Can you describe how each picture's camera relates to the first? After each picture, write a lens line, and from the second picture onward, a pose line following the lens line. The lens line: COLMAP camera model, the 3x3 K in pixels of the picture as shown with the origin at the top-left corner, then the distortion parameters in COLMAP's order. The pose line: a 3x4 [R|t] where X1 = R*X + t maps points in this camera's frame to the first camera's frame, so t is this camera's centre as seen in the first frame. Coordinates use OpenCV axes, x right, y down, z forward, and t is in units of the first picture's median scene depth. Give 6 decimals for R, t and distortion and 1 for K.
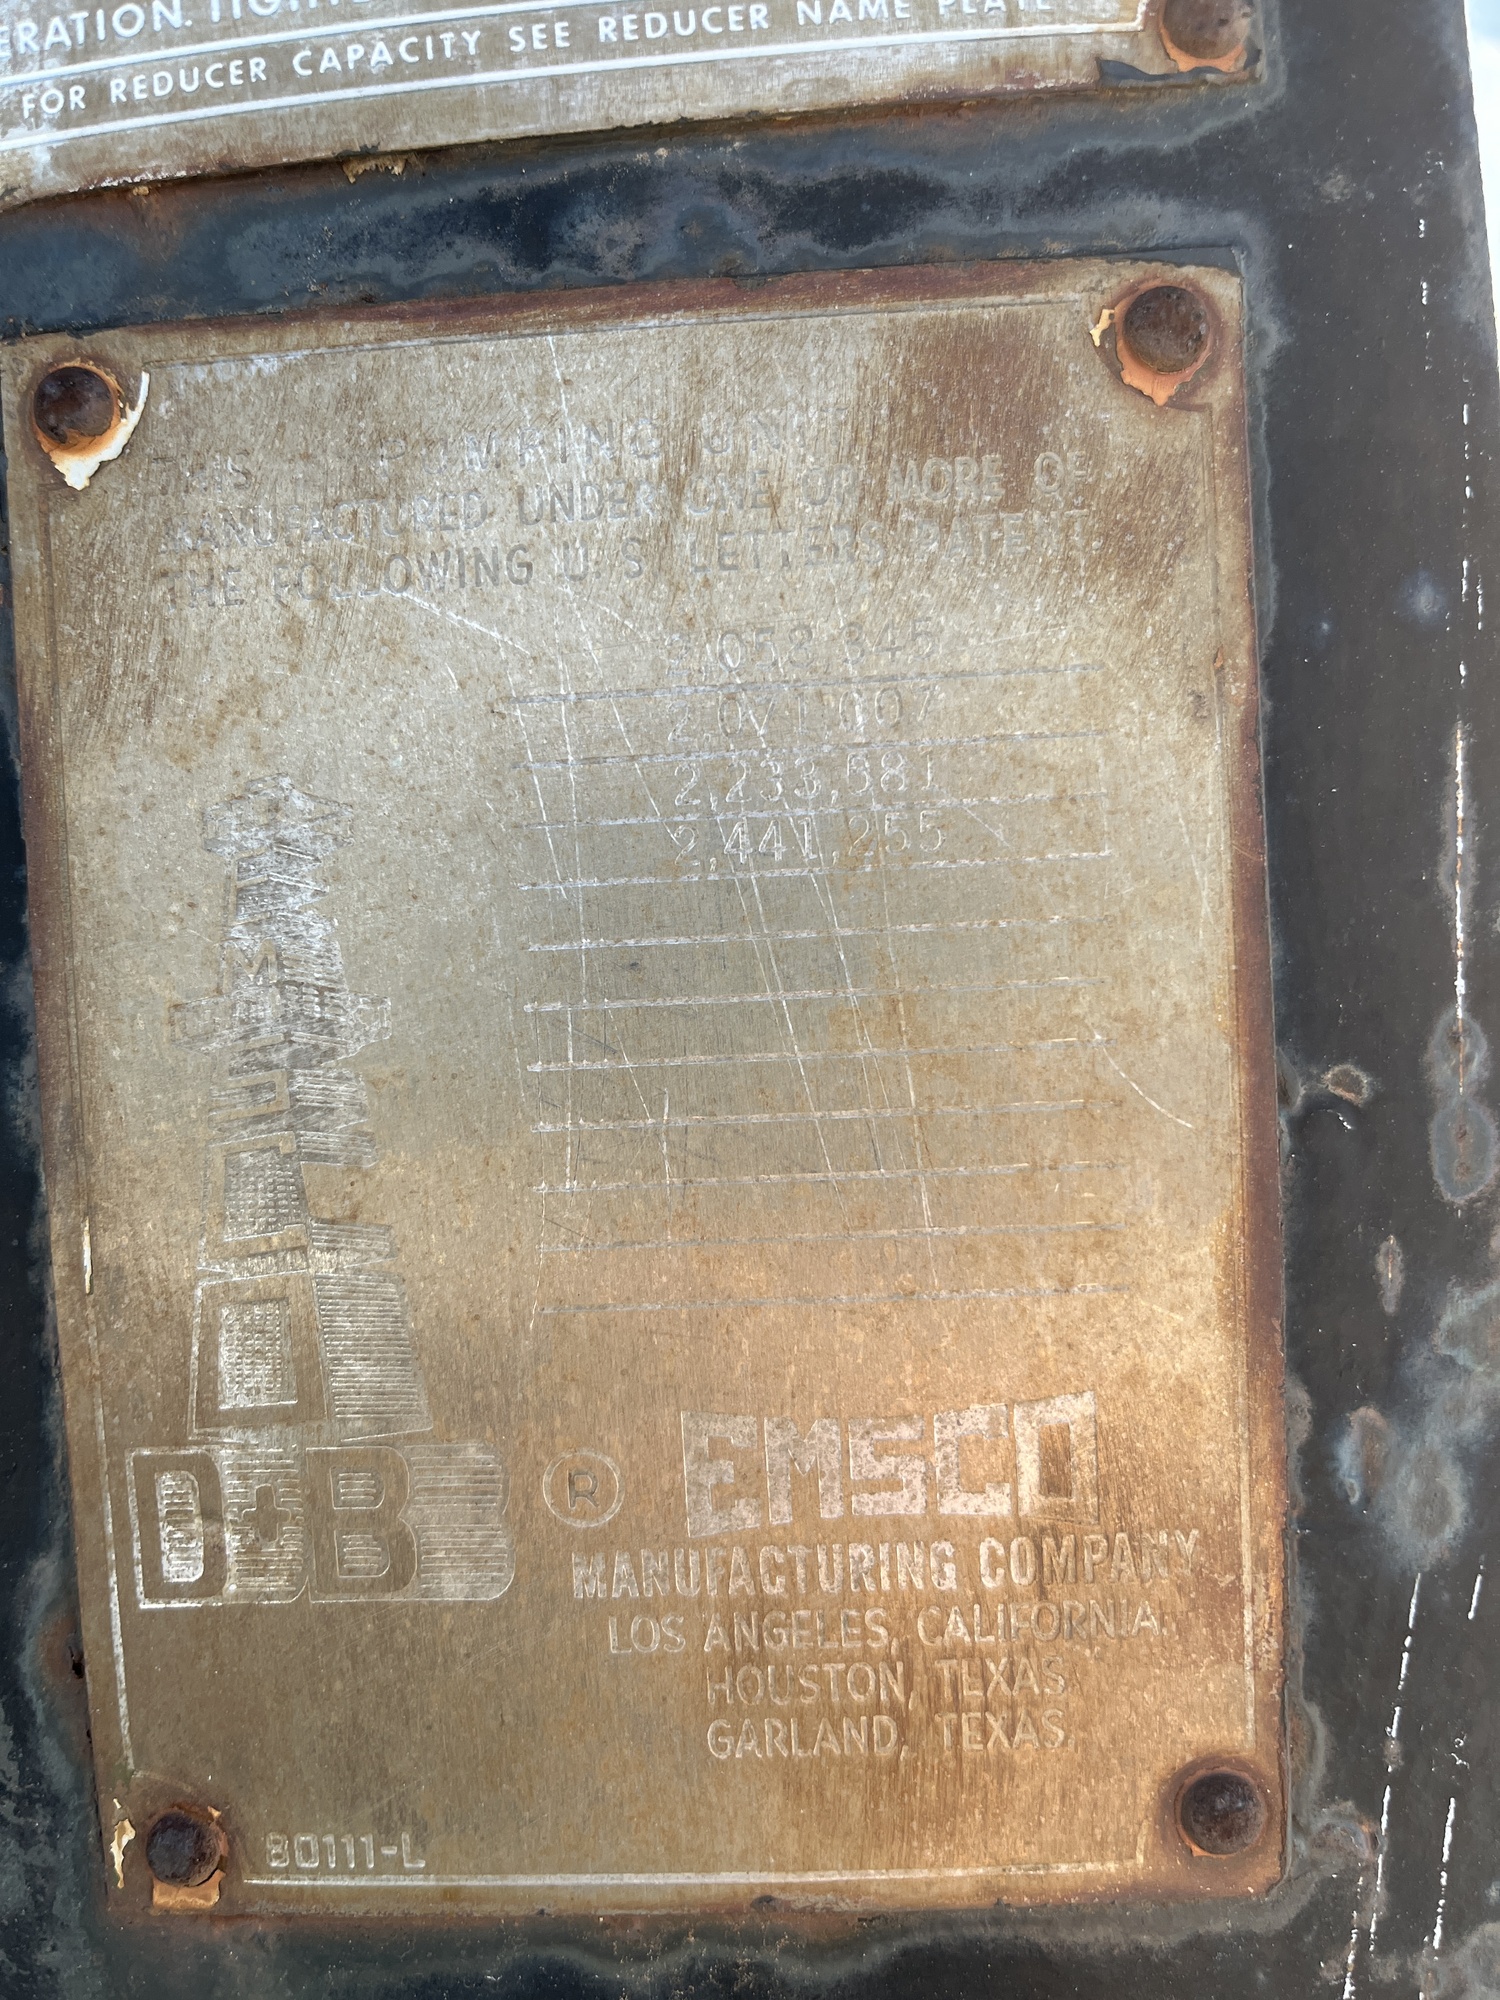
lens RADIAL K [[1509.5, 0, 722.8], [0, 1509.5, 1168.6], [0, 0, 1]] dist [0.051901, -0.073853]
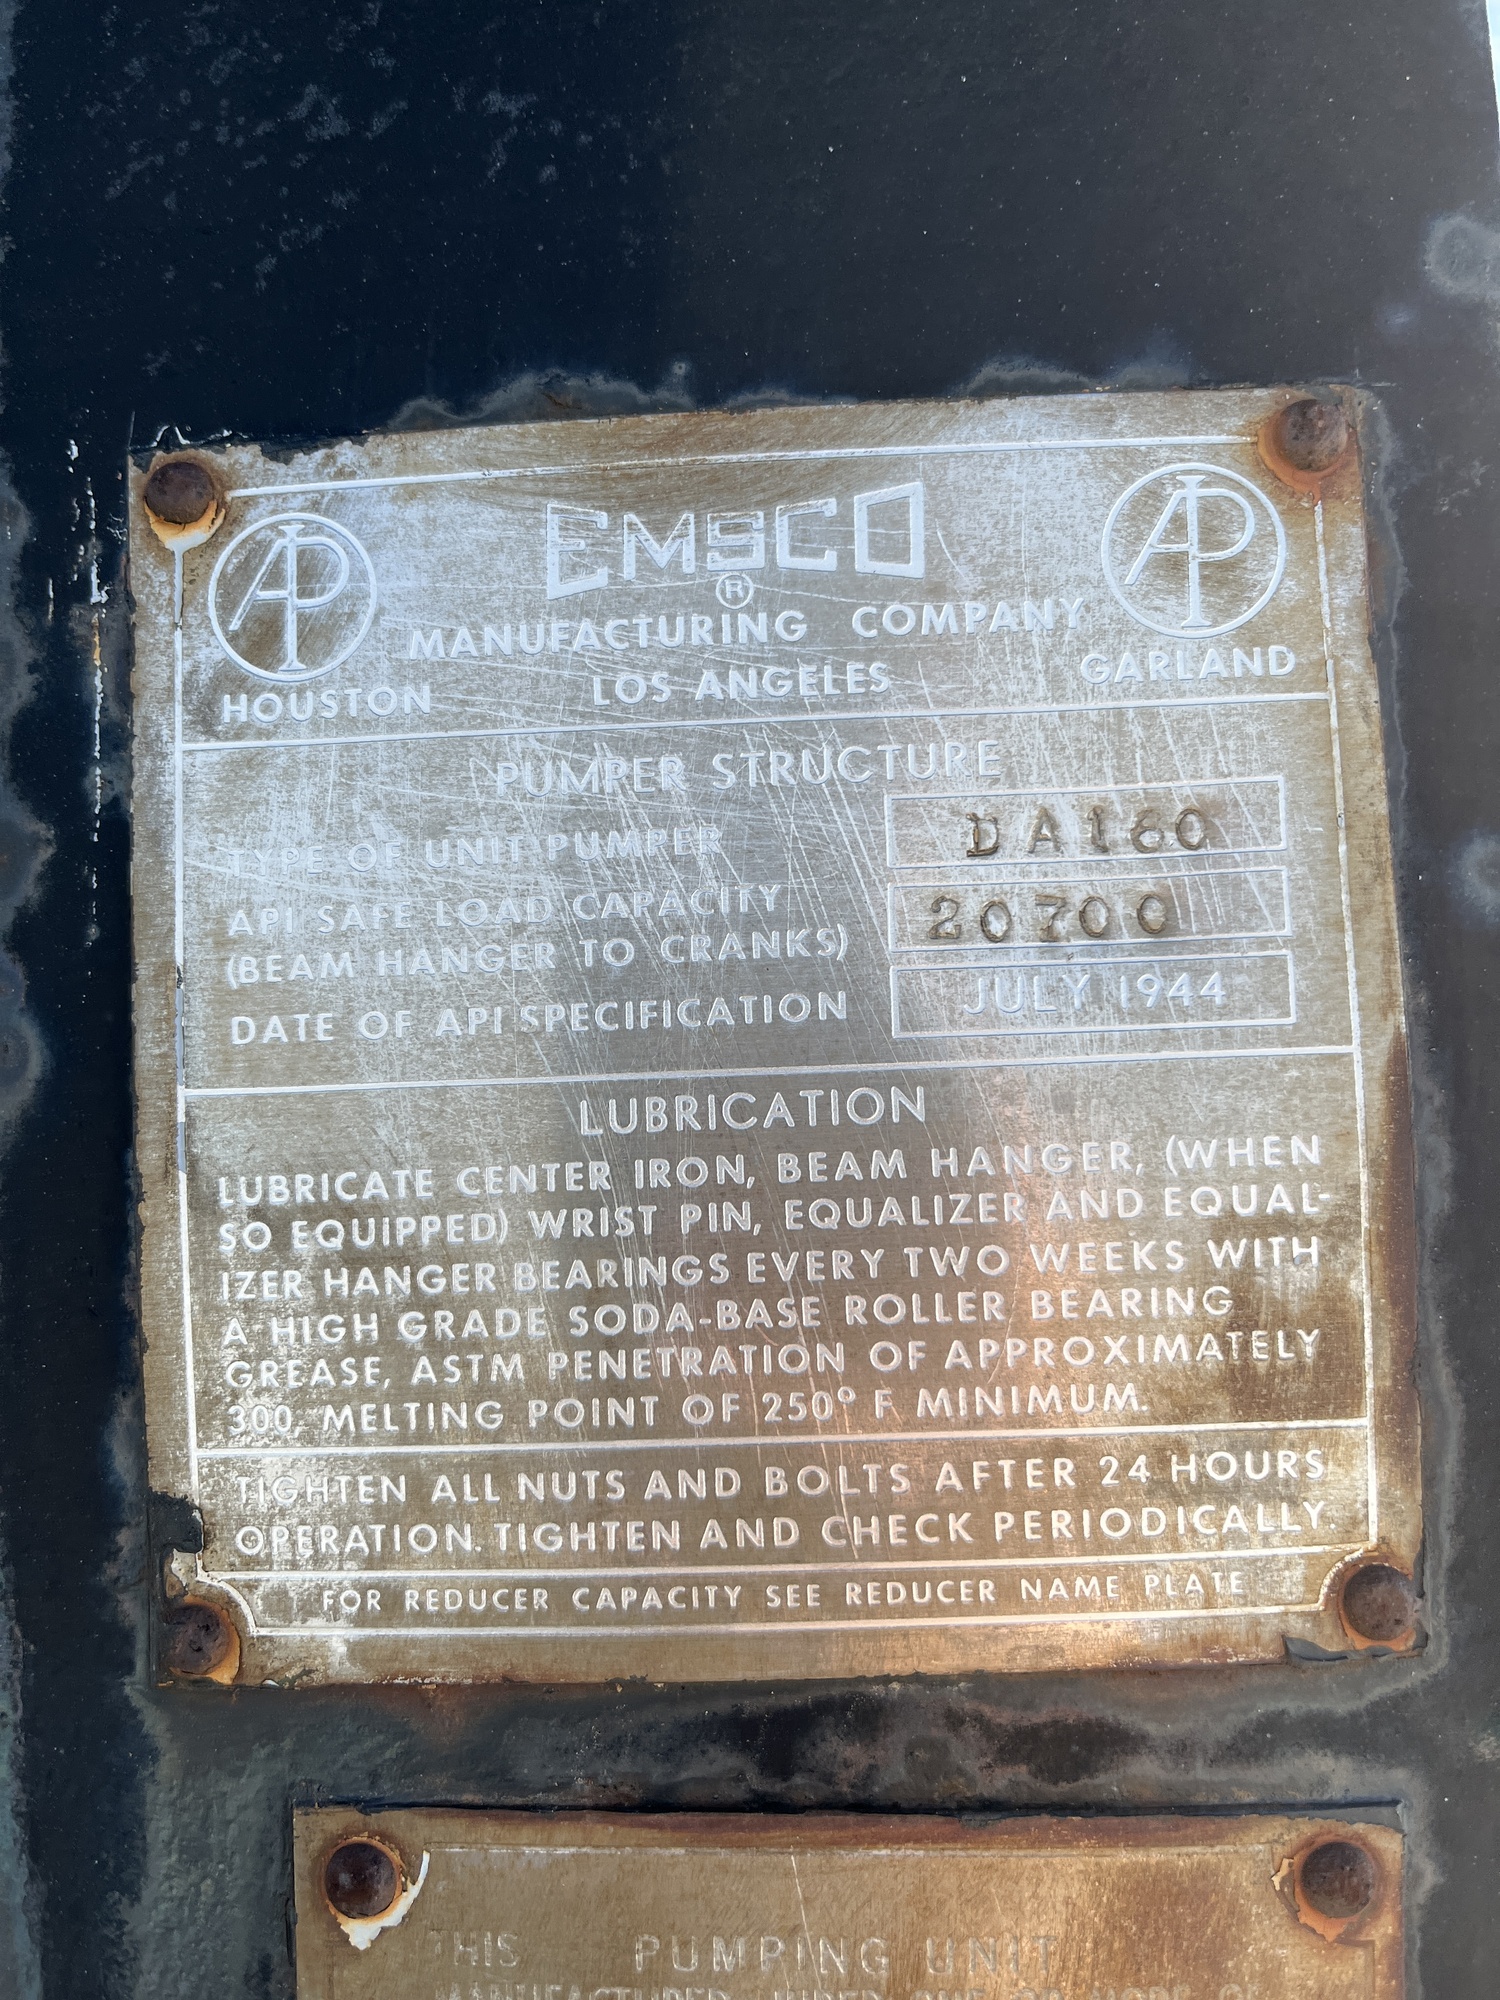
lens RADIAL K [[1509.5, 0, 730.4], [0, 1509.5, 994.4], [0, 0, 1]] dist [0.051901, -0.073853]
pose [[0.999362, 0.032165, 0.015508, -0.199173], [-0.031328, 0.998179, -0.051544, -1.131587], [-0.017138, 0.051026, 0.998550, -0.157125]]
